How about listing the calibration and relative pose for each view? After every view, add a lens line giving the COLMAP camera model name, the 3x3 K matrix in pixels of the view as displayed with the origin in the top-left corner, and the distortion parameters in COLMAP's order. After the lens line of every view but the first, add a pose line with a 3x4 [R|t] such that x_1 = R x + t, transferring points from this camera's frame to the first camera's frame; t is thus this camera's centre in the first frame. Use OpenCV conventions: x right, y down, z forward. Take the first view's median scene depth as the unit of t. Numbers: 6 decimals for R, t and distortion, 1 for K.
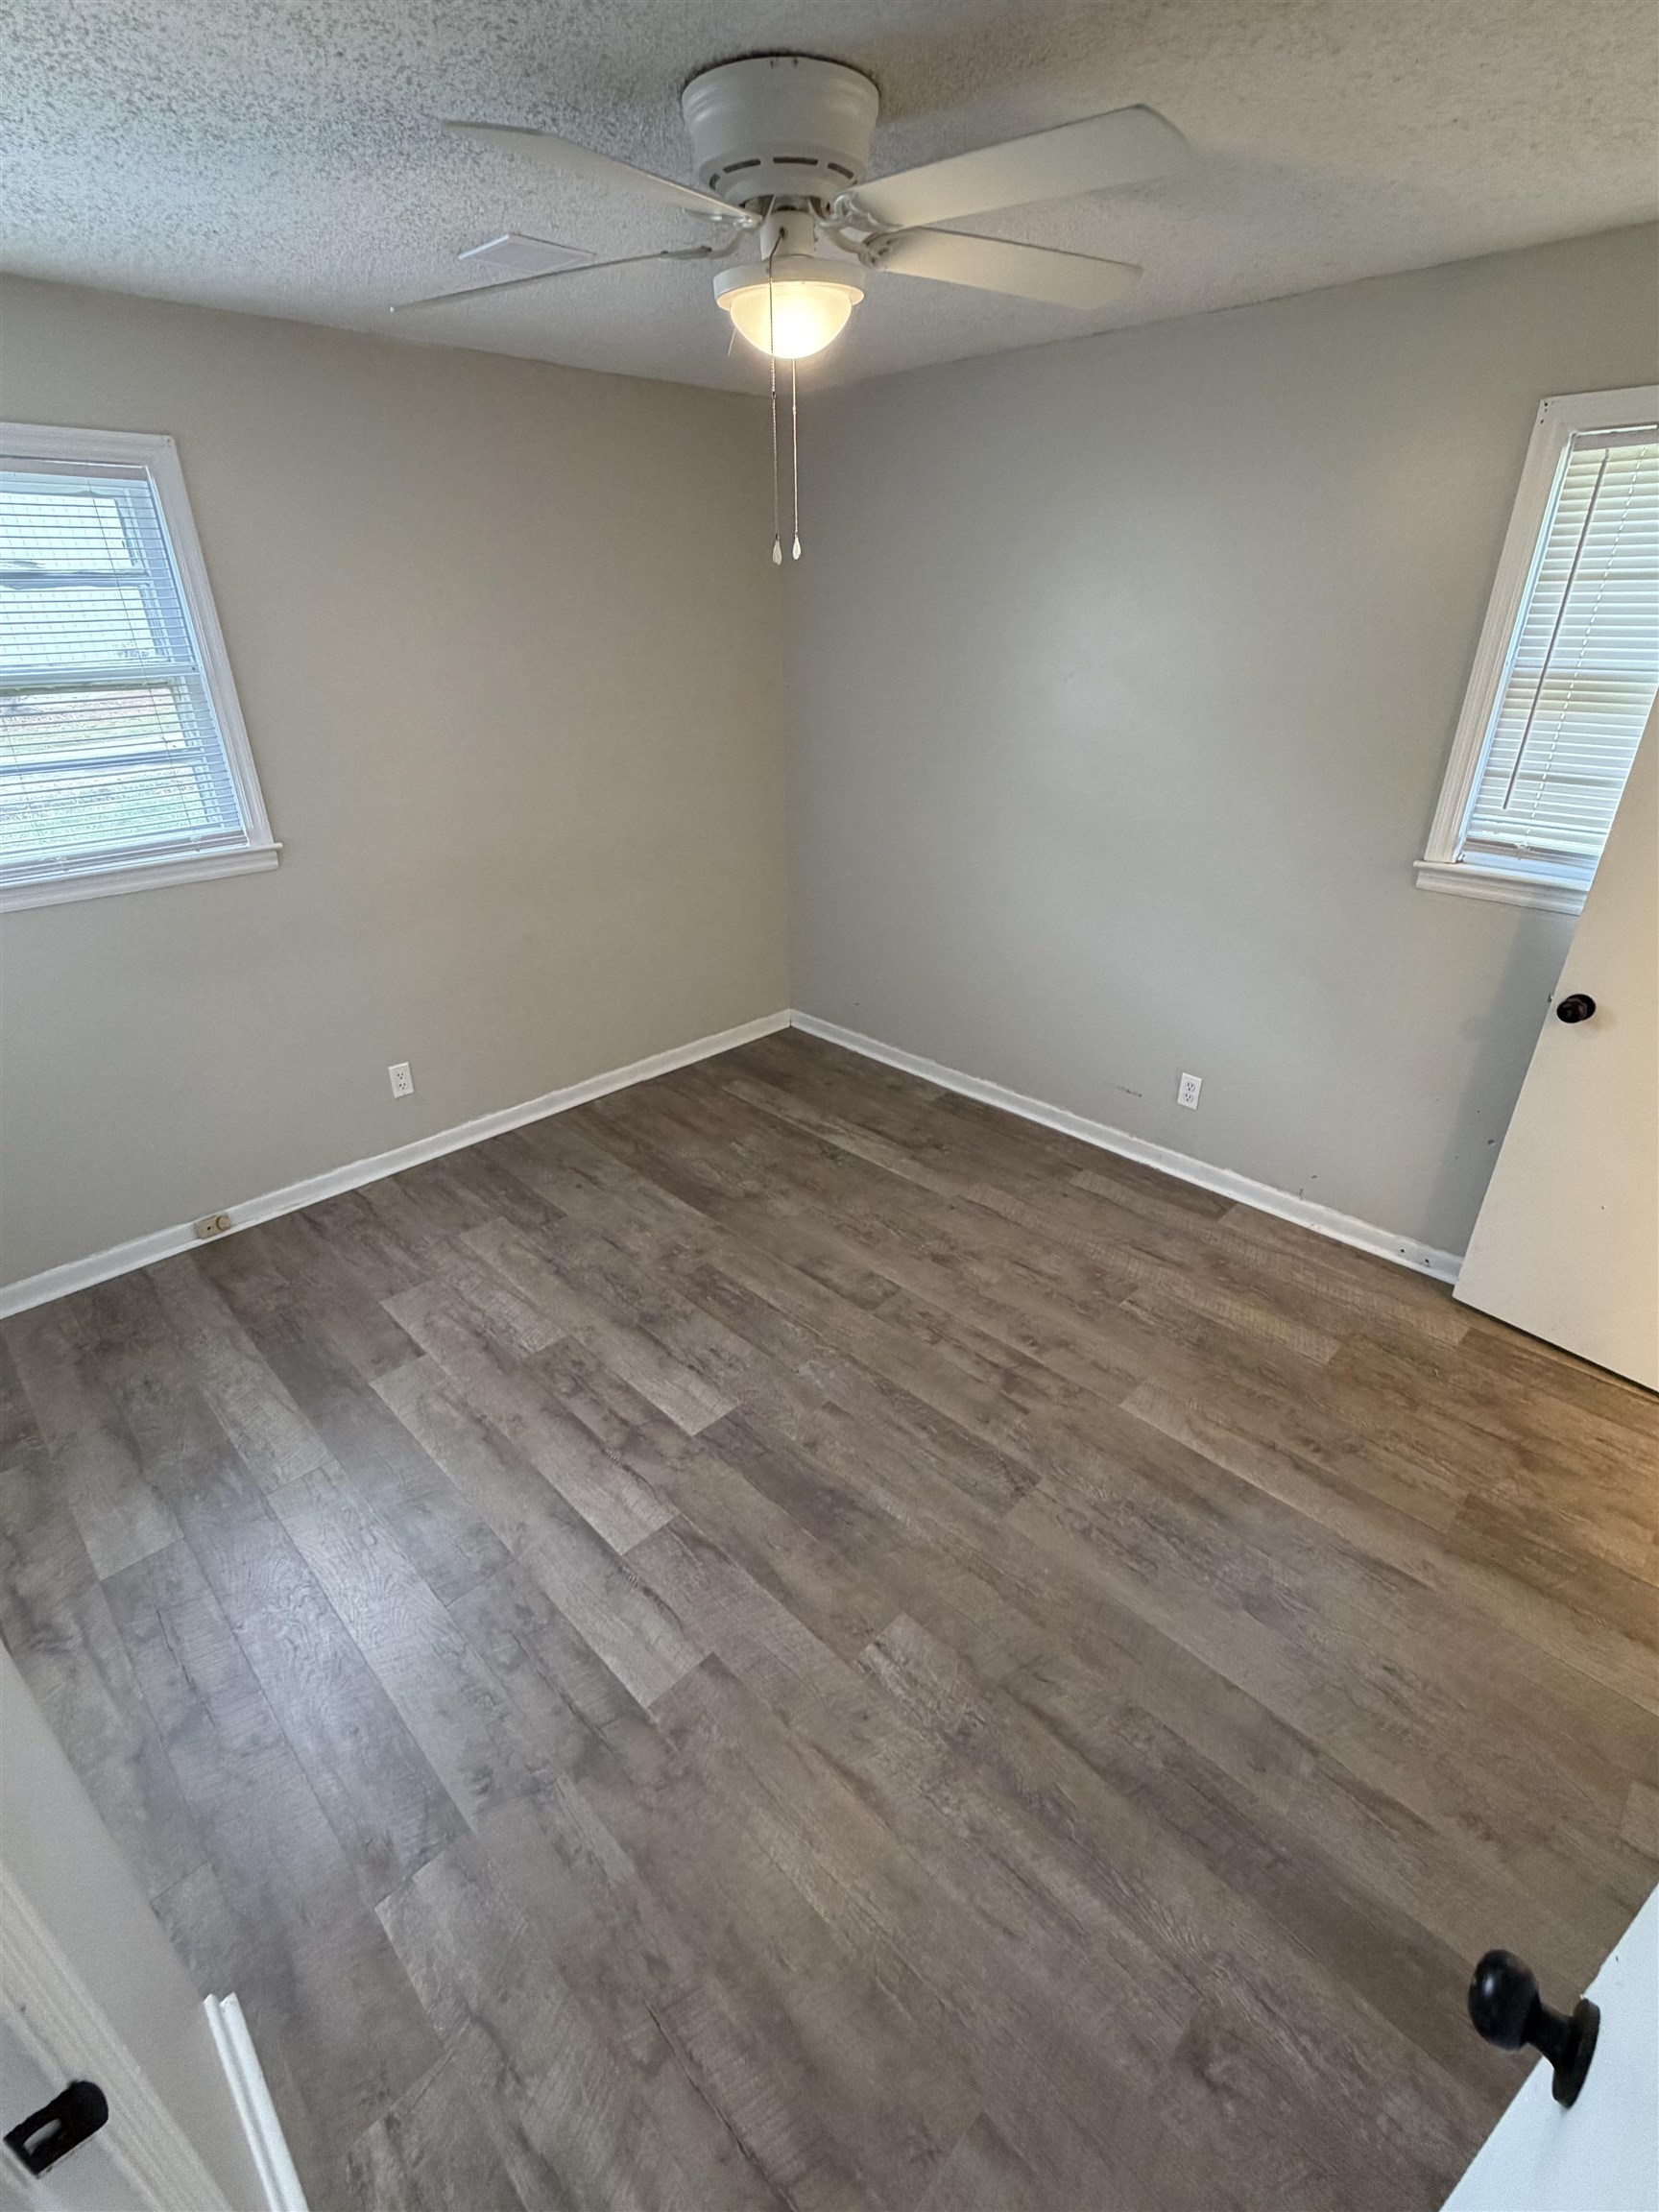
lens RADIAL K [[999.1, 0, 829.0], [0, 999.1, 1102.1], [0, 0, 1]] dist [0.001995, -0.000672]
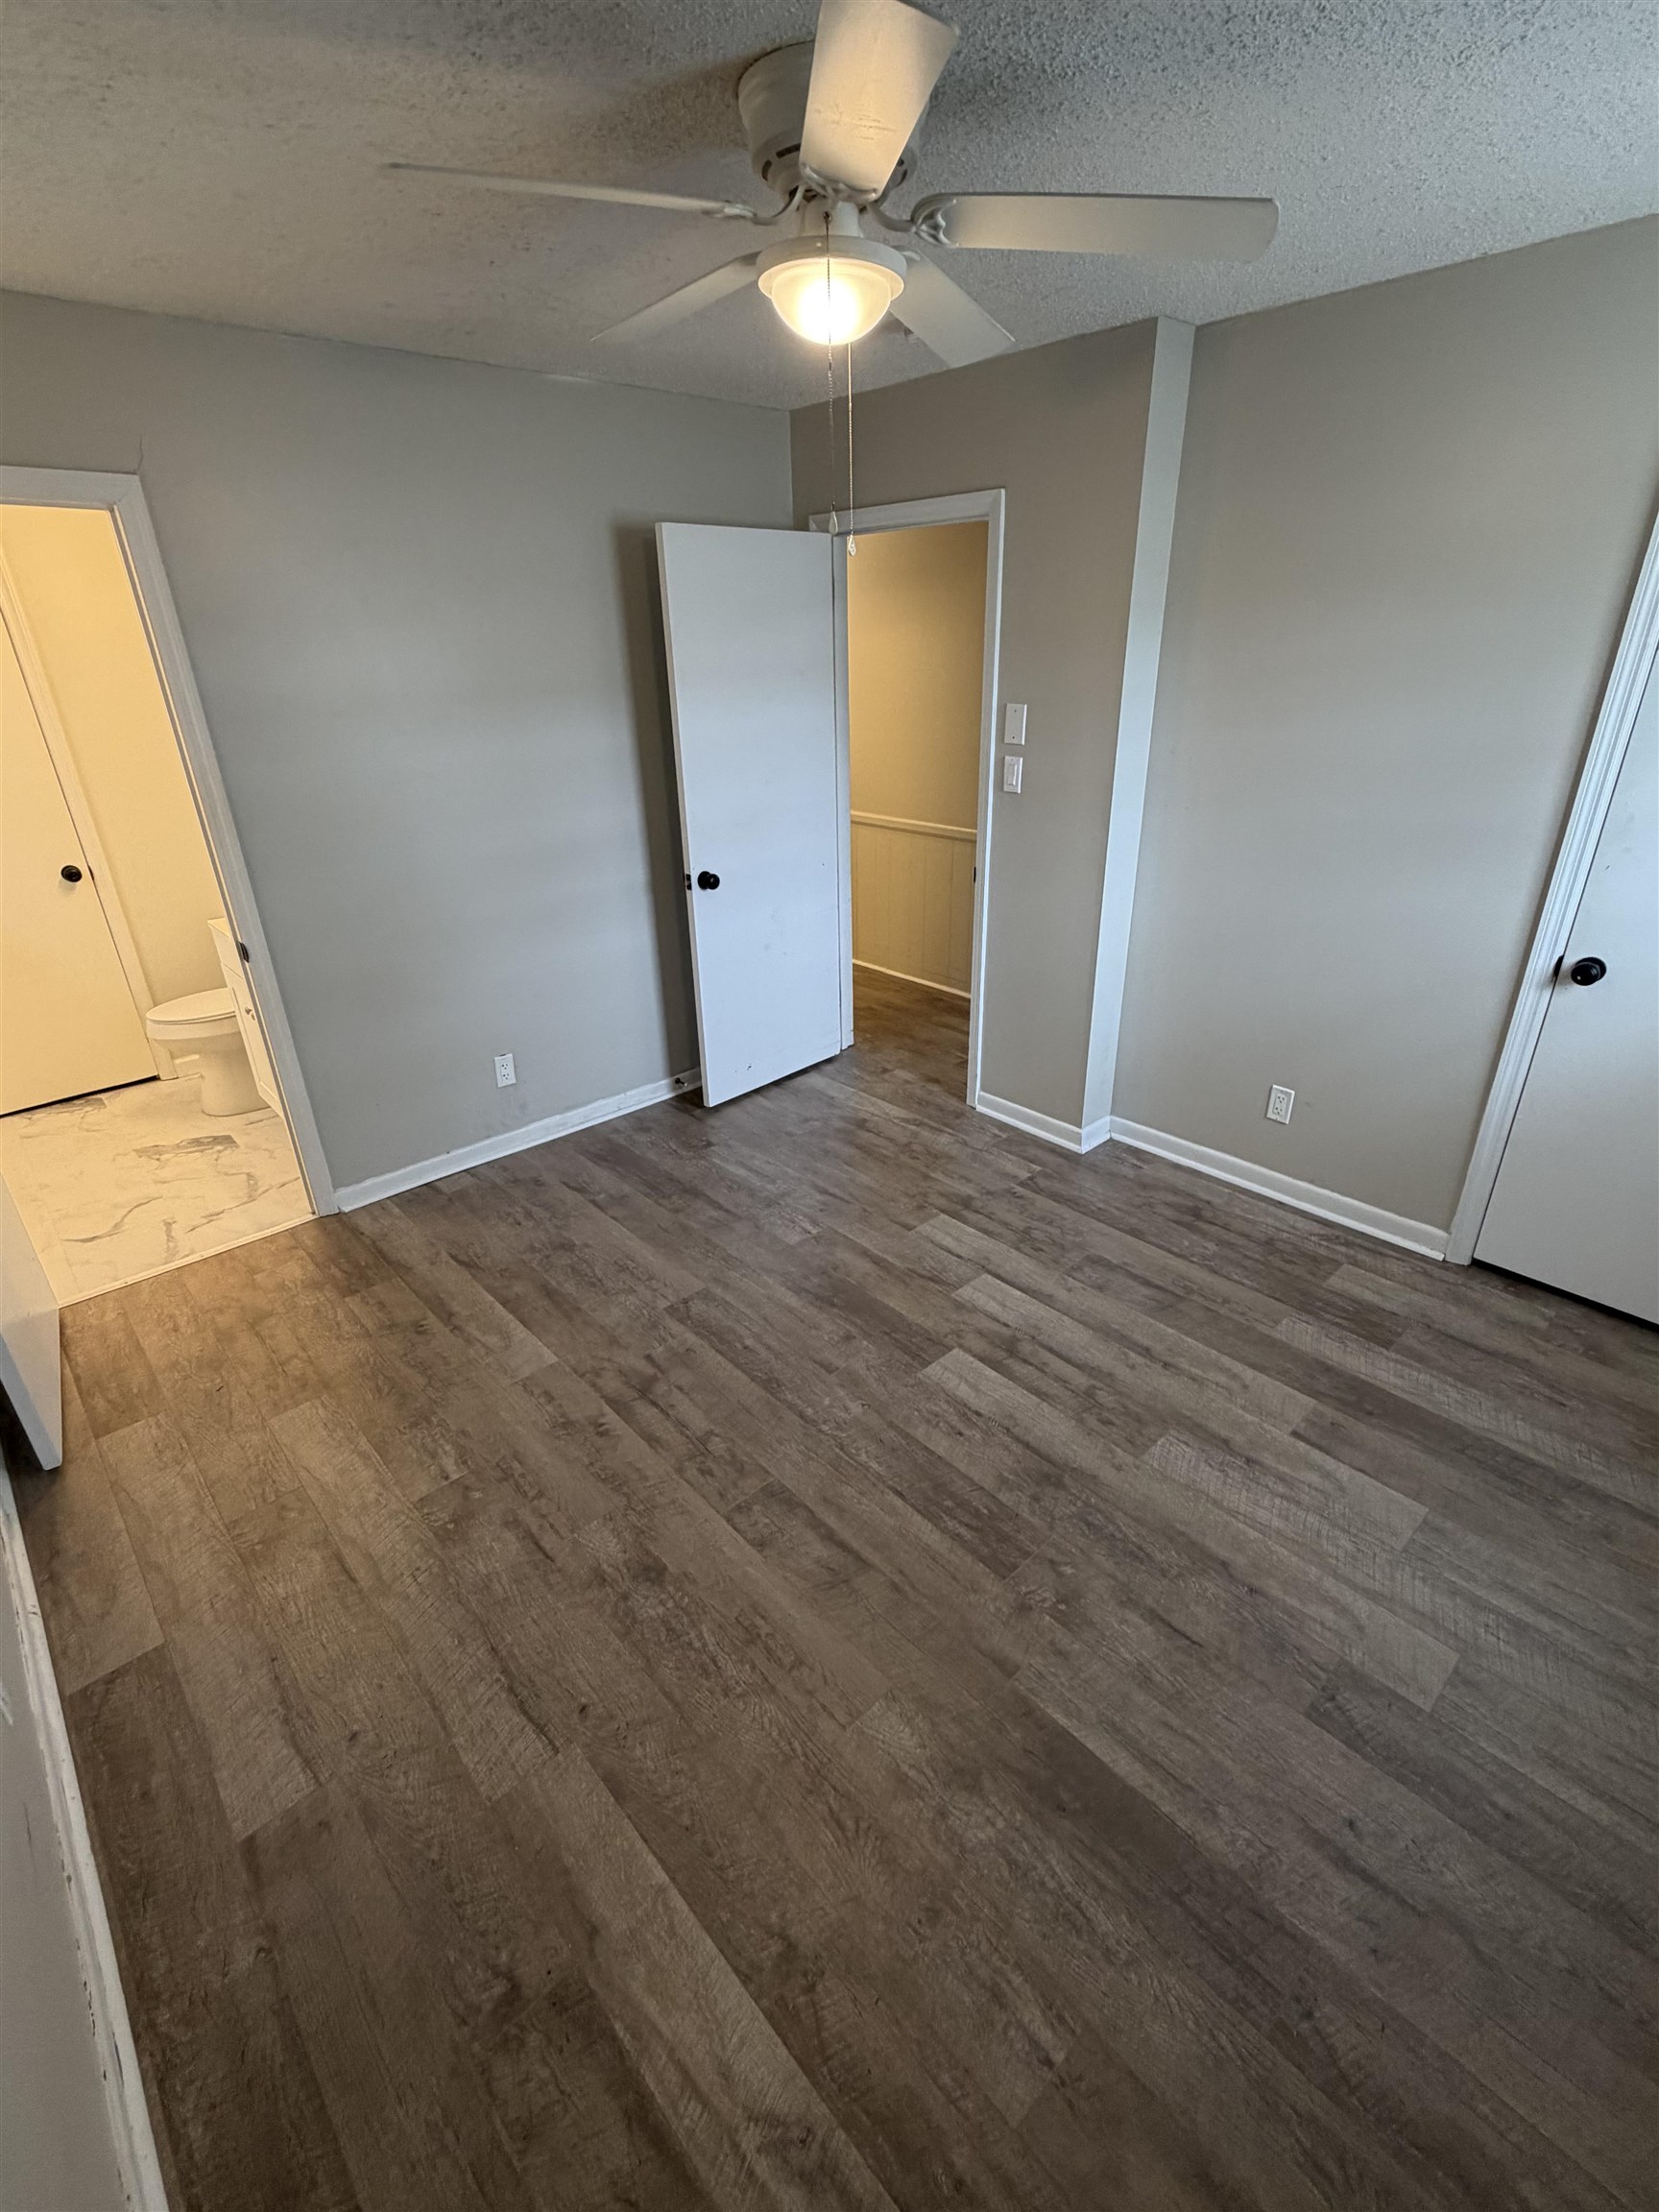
lens RADIAL K [[999.1, 0, 829.0], [0, 999.1, 1102.1], [0, 0, 1]] dist [0.001995, -0.000672]
pose [[-0.998783, 0.007716, 0.048723, -0.047930], [0.043080, 0.617650, 0.785273, -0.649339], [-0.024035, 0.786415, -0.617230, 1.358085]]
